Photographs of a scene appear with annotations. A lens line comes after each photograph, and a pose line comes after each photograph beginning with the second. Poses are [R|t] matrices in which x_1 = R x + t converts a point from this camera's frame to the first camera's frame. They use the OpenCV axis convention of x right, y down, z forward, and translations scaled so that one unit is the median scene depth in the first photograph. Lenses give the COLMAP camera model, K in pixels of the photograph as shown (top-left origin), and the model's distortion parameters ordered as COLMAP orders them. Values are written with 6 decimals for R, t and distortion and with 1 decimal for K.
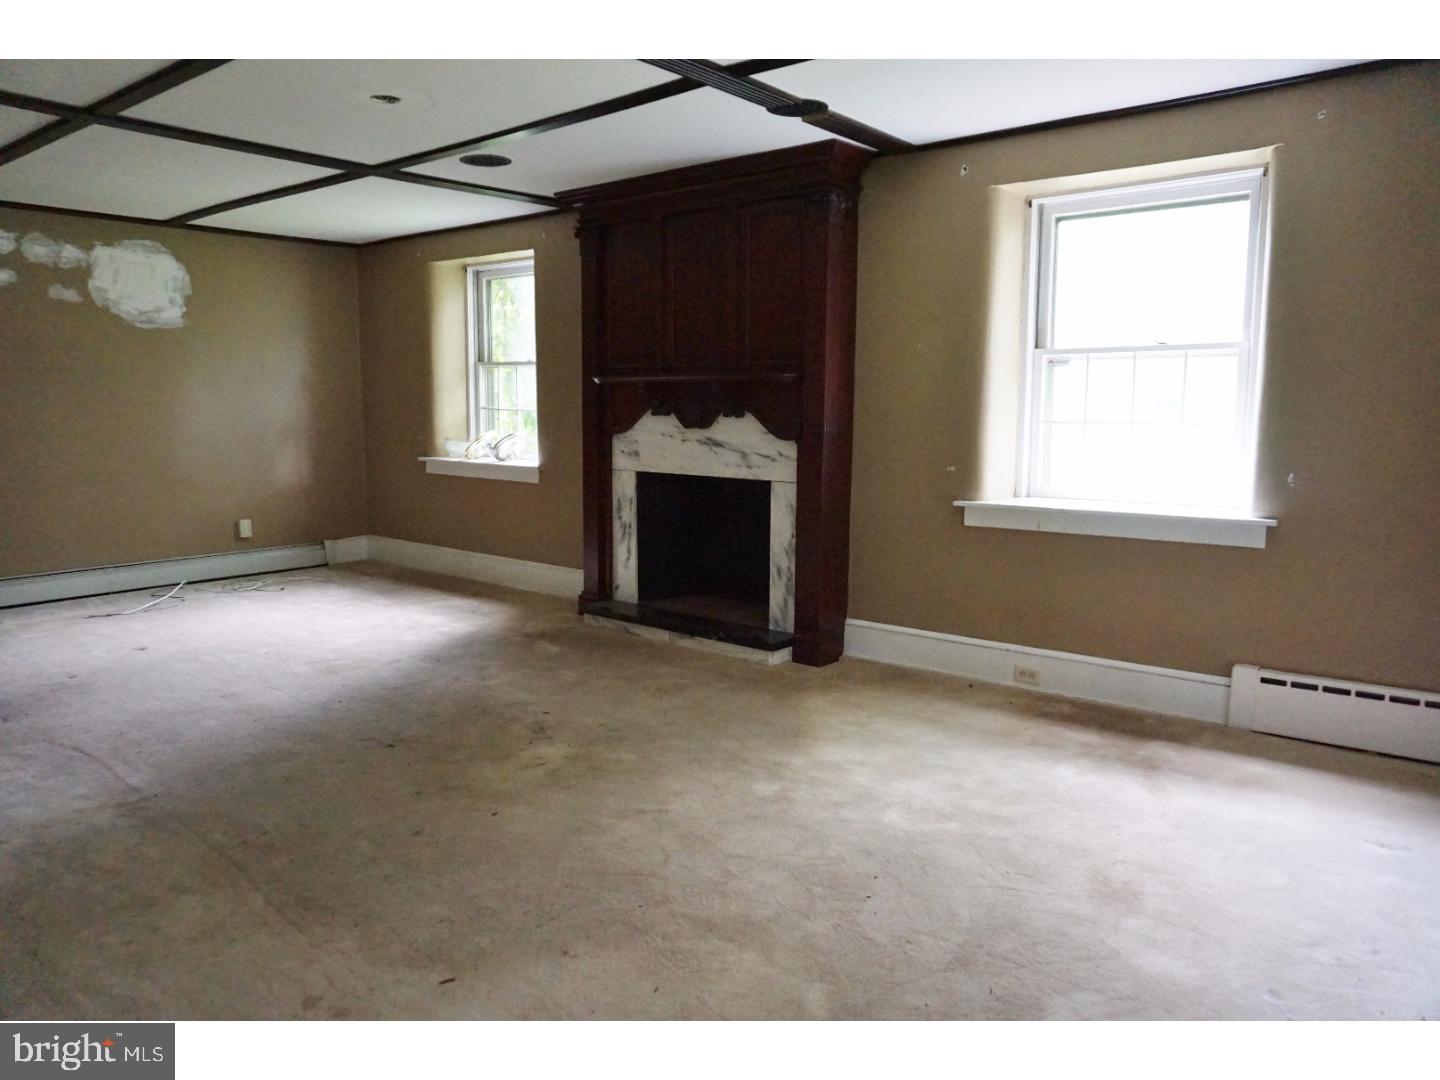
lens RADIAL K [[982.8, 0, 720.0], [0, 982.8, 540.0], [0, 0, 1]] dist [-0.051952, 0.002426]
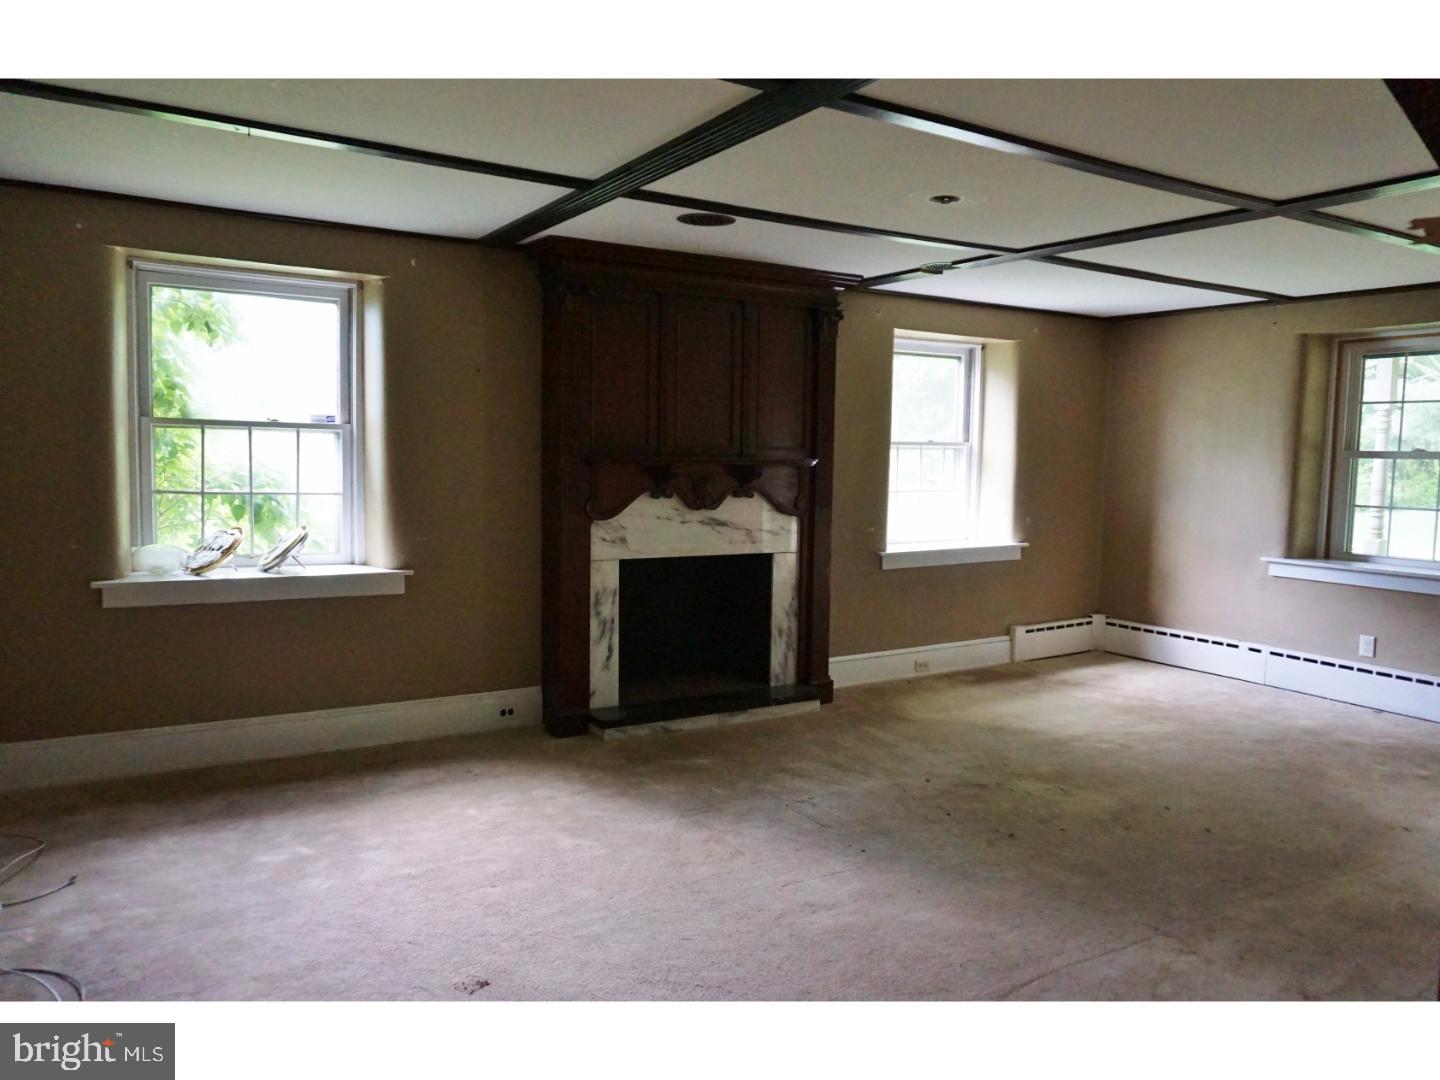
lens RADIAL K [[994.5, 0, 720.0], [0, 994.5, 540.0], [0, 0, 1]] dist [0.000184, -0.000189]
pose [[0.324415, -0.076240, 0.942837, -1.027552], [0.120020, 0.992008, 0.038919, -0.125274], [-0.938270, 0.100534, 0.330973, 0.673855]]
